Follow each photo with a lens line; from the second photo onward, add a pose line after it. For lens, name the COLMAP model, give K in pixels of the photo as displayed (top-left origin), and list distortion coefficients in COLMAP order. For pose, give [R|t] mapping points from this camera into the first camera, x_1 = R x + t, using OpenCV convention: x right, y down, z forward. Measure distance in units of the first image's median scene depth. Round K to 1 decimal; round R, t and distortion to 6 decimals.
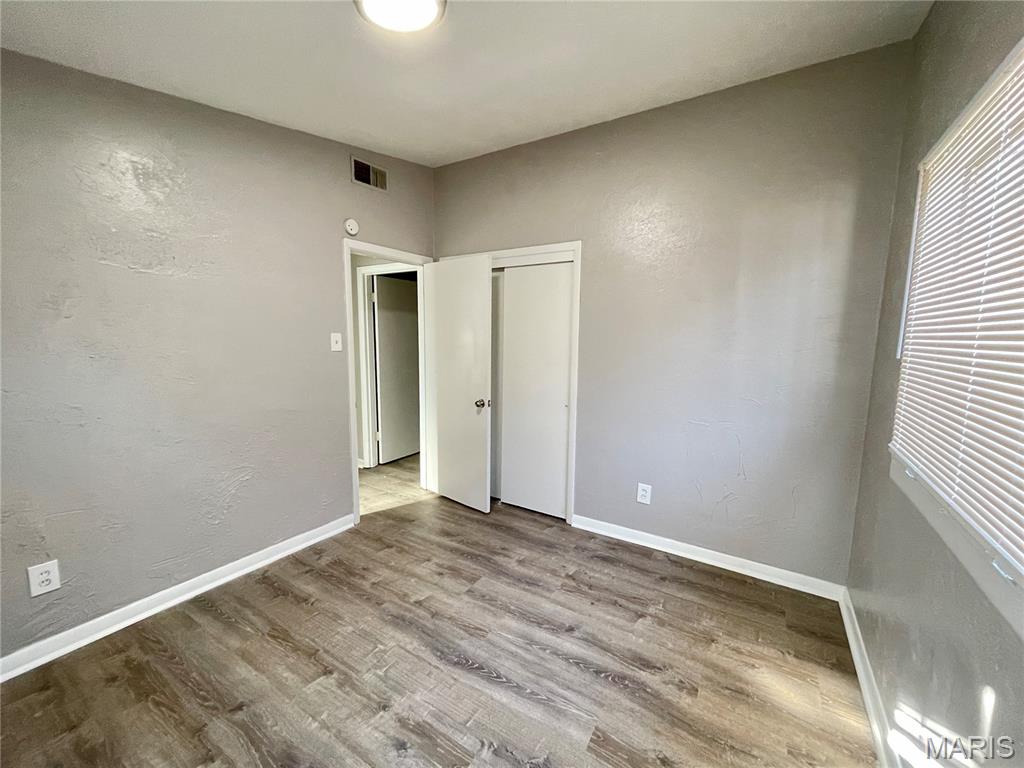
lens RADIAL K [[413.5, 0, 508.6], [0, 413.5, 385.8], [0, 0, 1]] dist [-0.007609, 0.005087]
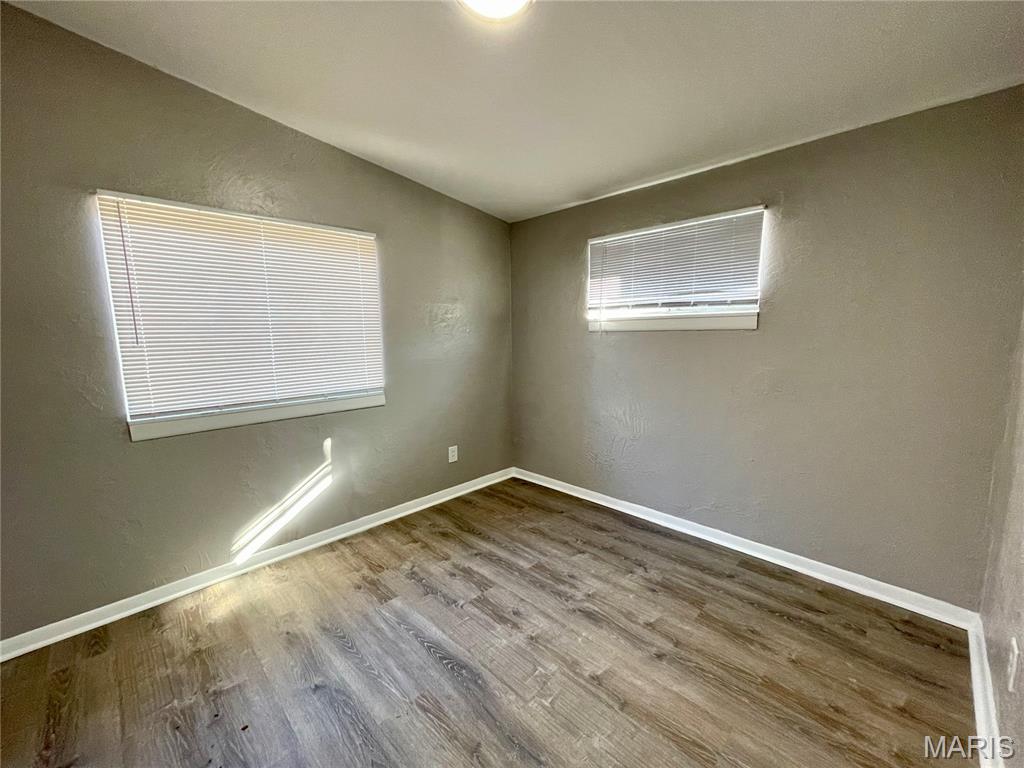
lens RADIAL K [[413.5, 0, 508.6], [0, 413.5, 385.8], [0, 0, 1]] dist [-0.007609, 0.005087]
pose [[-0.973579, -0.026513, 0.226808, -0.430818], [0.033768, 0.965601, 0.257827, -0.203295], [-0.225841, 0.258673, -0.939193, 1.720609]]
